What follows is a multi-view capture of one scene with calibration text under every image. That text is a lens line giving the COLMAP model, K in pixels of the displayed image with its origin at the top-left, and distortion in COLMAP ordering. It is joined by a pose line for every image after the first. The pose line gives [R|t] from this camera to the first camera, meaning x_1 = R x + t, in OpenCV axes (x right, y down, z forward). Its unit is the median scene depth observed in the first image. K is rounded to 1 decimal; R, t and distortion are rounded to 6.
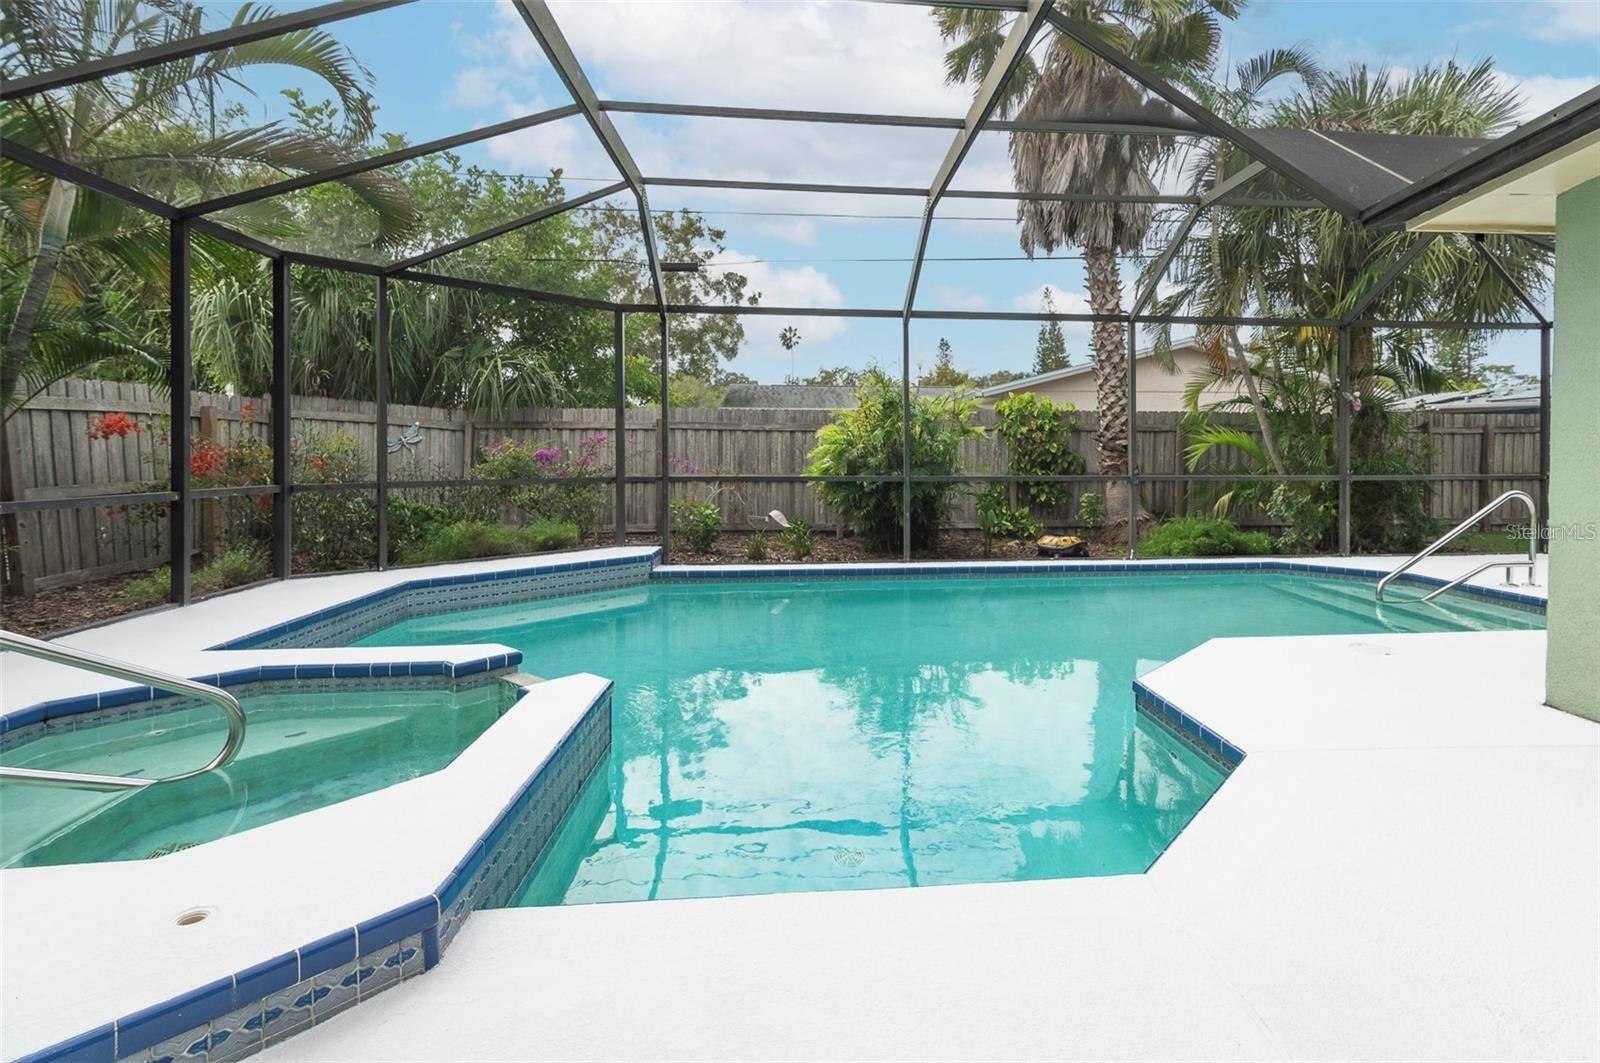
lens RADIAL K [[788.2, 0, 877.9], [0, 788.2, 452.8], [0, 0, 1]] dist [-0.005369, -0.000081]
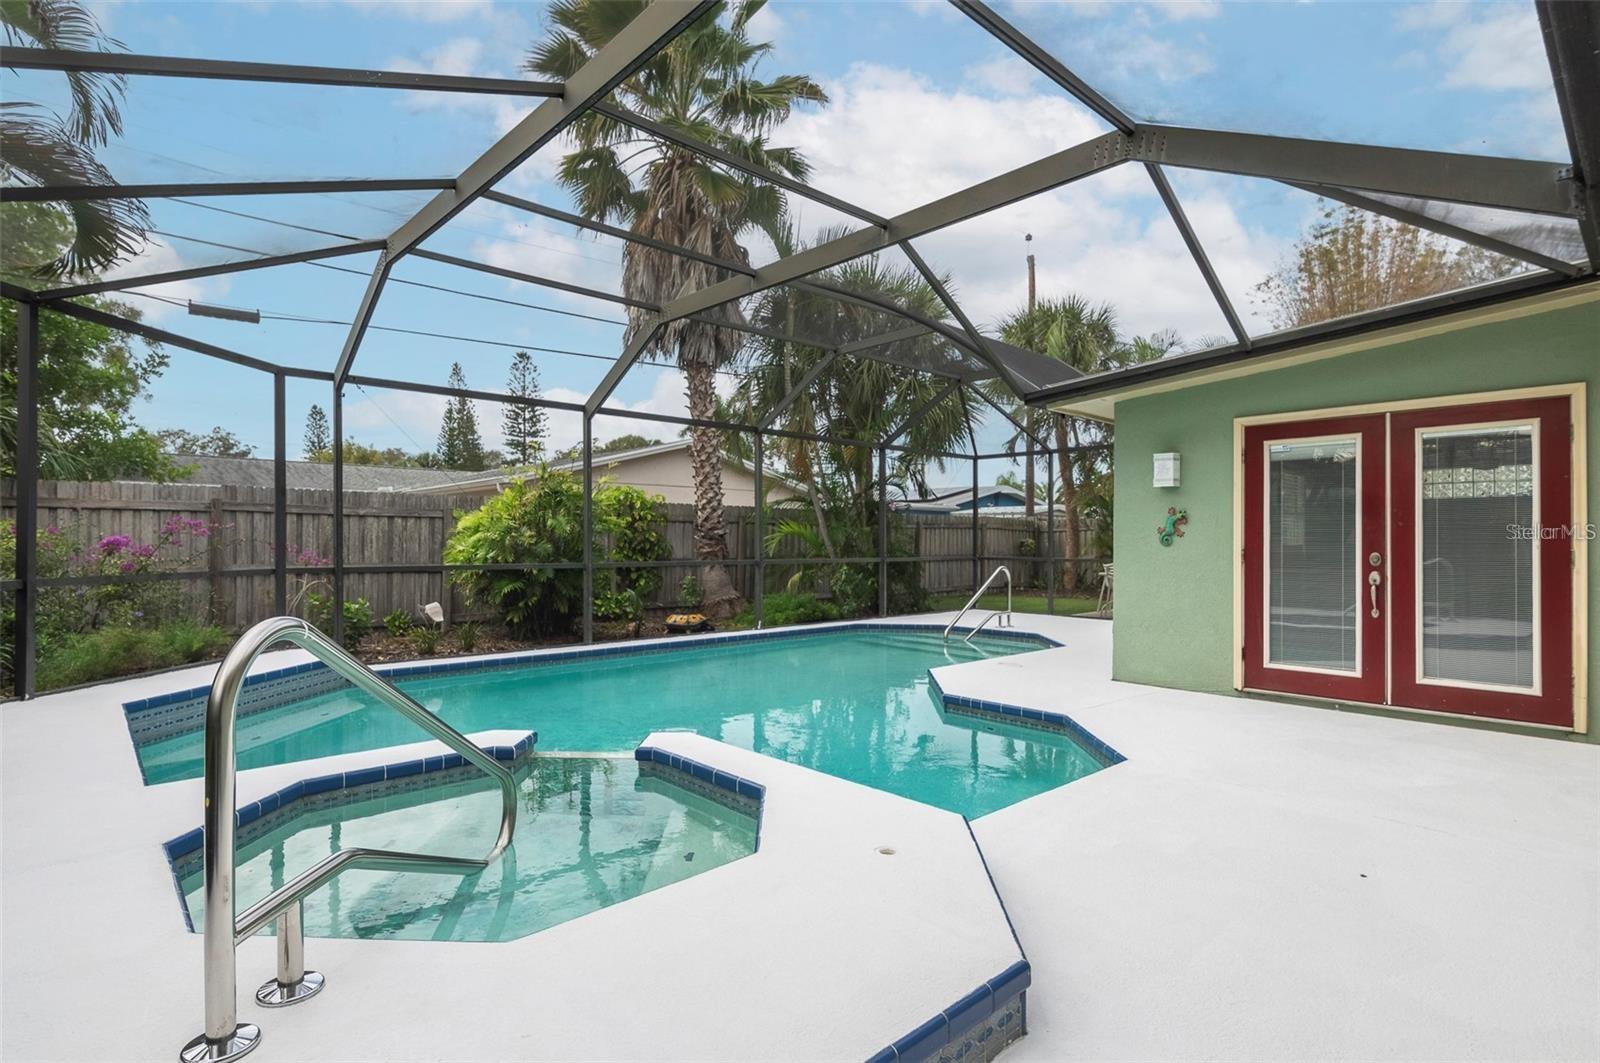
lens RADIAL K [[802.8, 0, 798.1], [0, 802.8, 536.8], [0, 0, 1]] dist [-0.005275, -0.001566]
pose [[0.807503, 0.004501, 0.589846, -0.295809], [-0.002596, 0.999988, -0.004076, -0.001742], [-0.589857, 0.001760, 0.807506, -0.025649]]
